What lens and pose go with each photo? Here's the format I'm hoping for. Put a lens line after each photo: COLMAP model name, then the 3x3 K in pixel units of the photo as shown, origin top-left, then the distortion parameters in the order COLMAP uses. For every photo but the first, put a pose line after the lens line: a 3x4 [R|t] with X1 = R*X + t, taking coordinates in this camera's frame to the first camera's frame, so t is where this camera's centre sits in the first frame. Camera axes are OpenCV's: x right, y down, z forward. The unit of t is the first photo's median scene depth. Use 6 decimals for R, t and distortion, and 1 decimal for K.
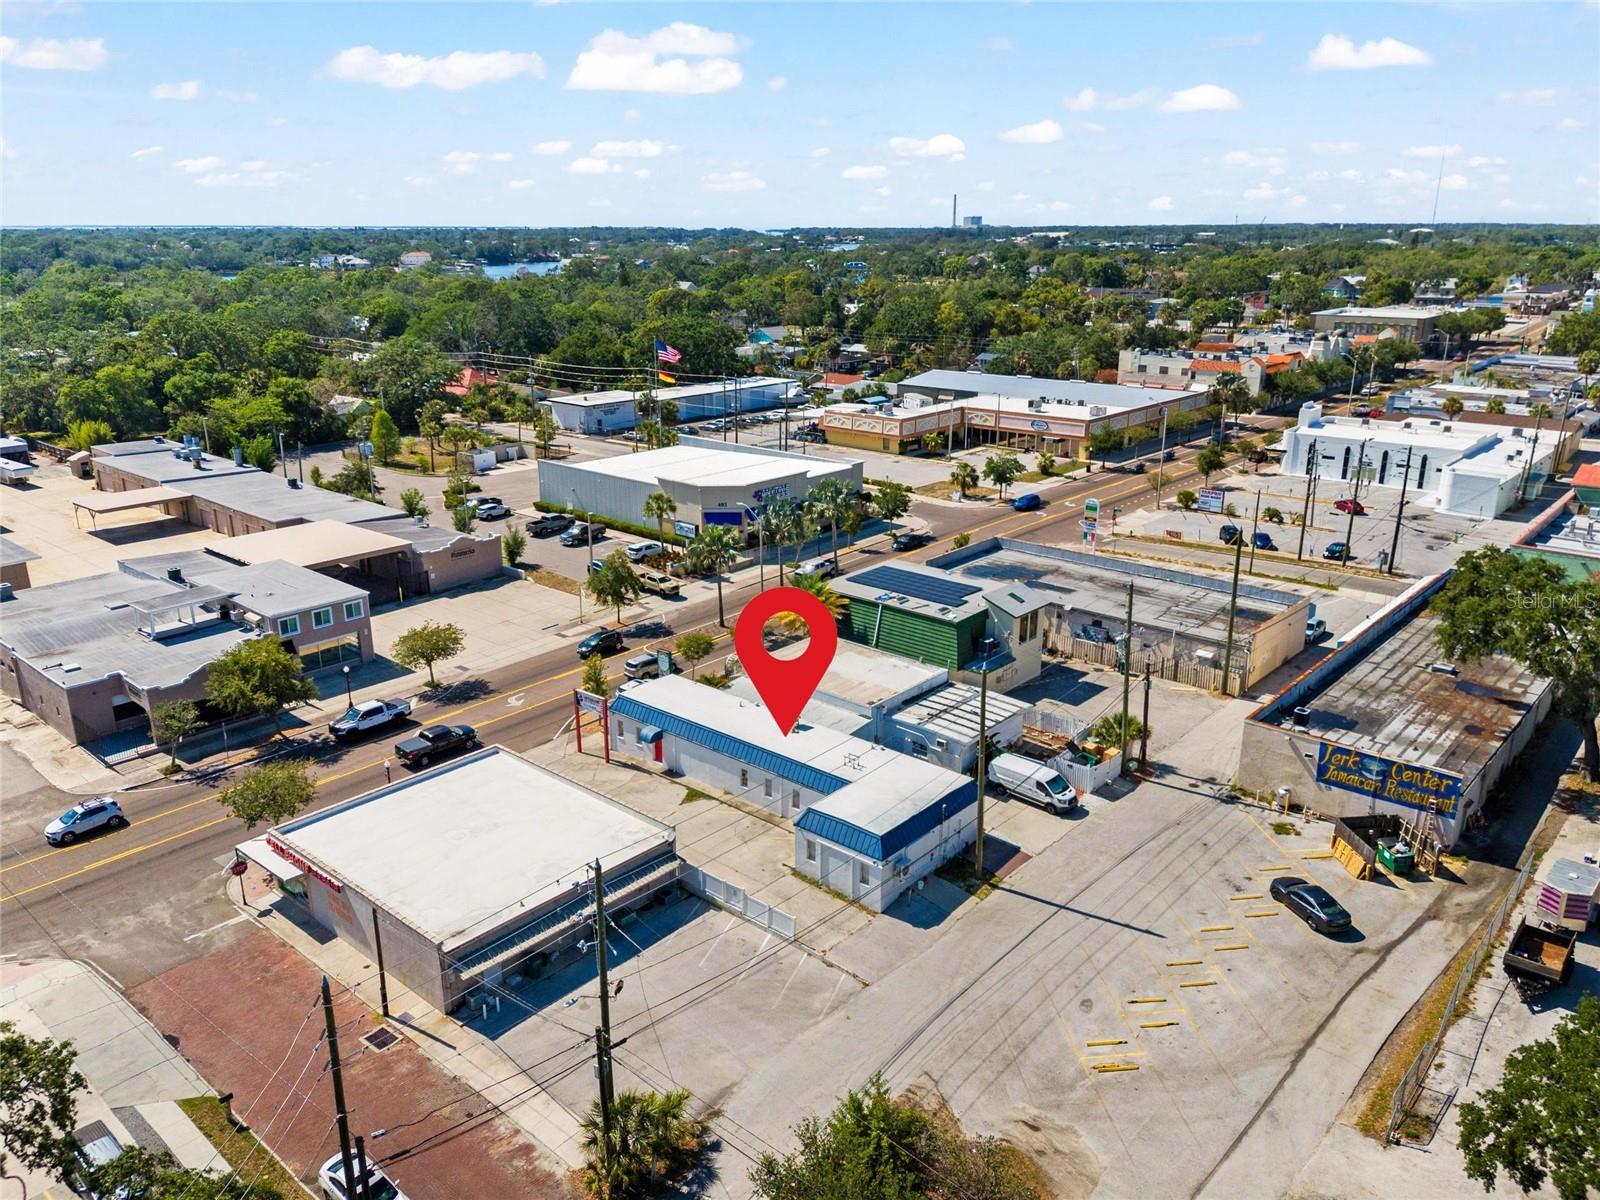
lens RADIAL K [[1187.3, 0, 794.0], [0, 1187.3, 575.2], [0, 0, 1]] dist [0.096916, -0.116724]
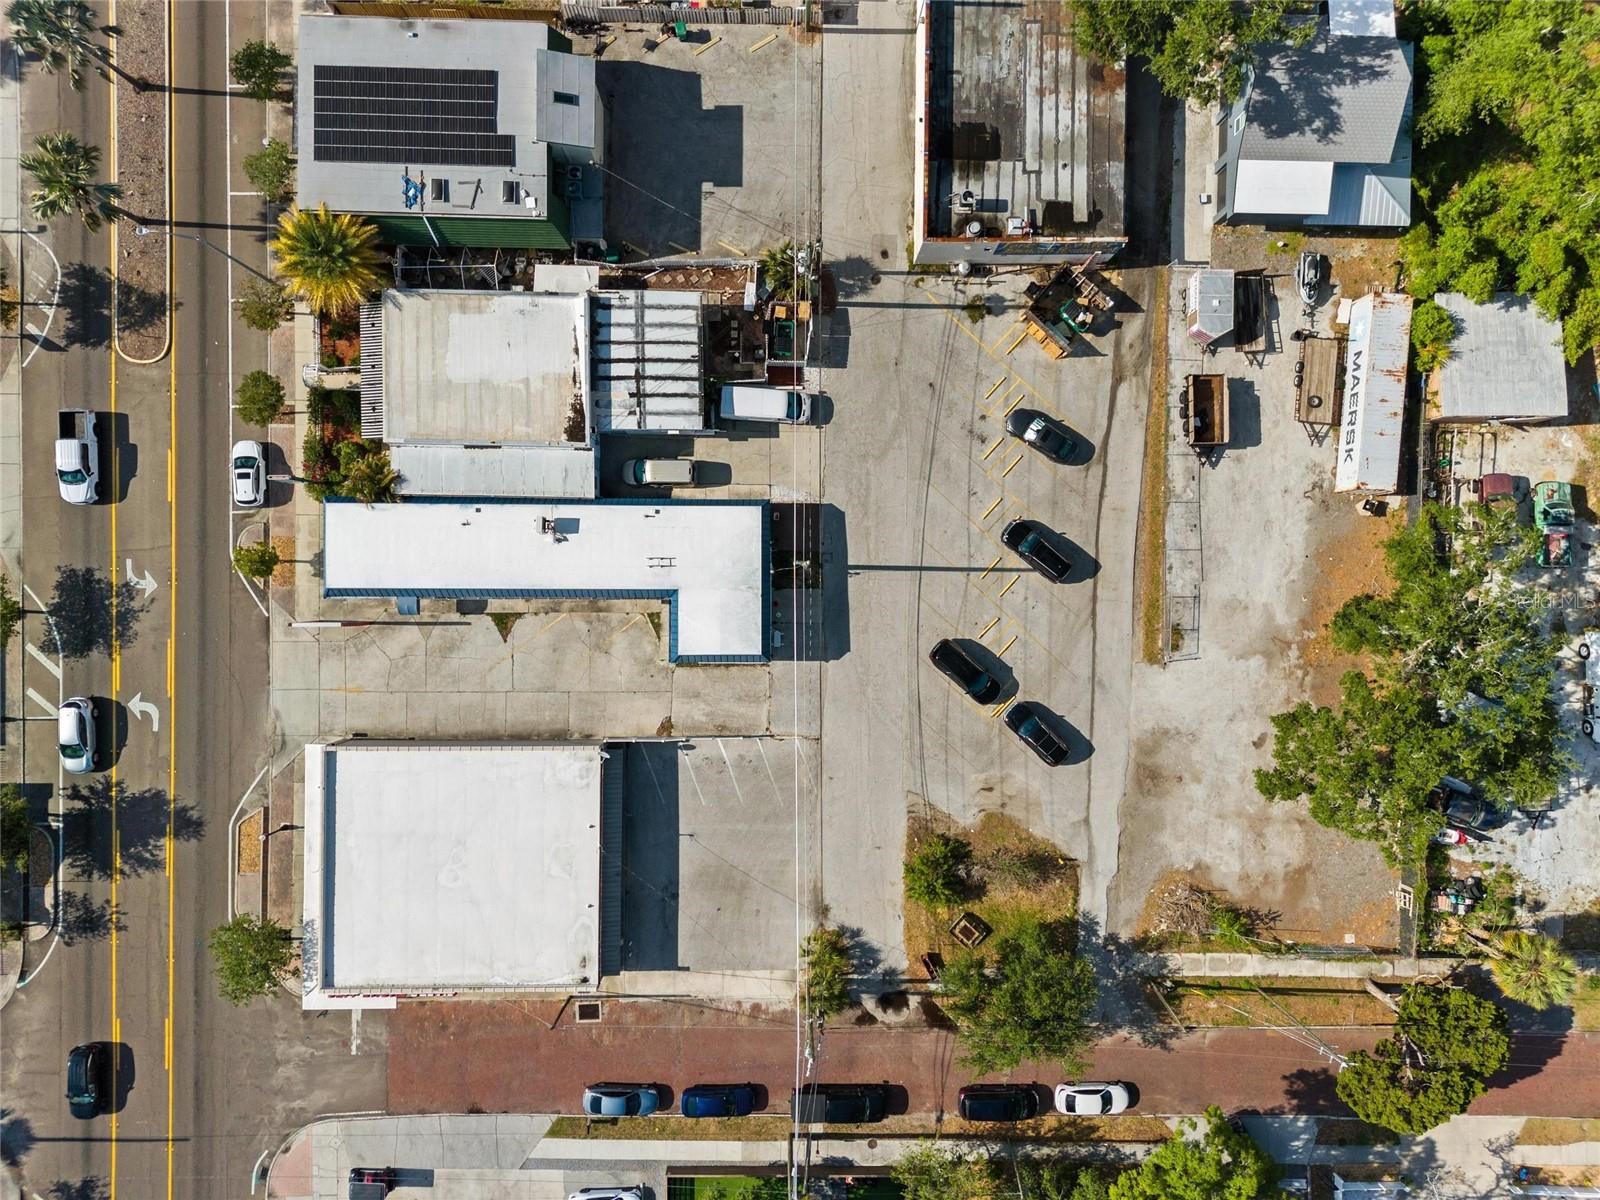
lens RADIAL K [[1177.4, 0, 800.0], [0, 1177.4, 600.0], [0, 0, 1]] dist [0.075995, -0.087800]
pose [[0.751684, -0.659382, 0.013678, 0.095129], [0.165567, 0.208738, 0.963855, -0.694483], [-0.638403, -0.722250, 0.266077, 0.570341]]
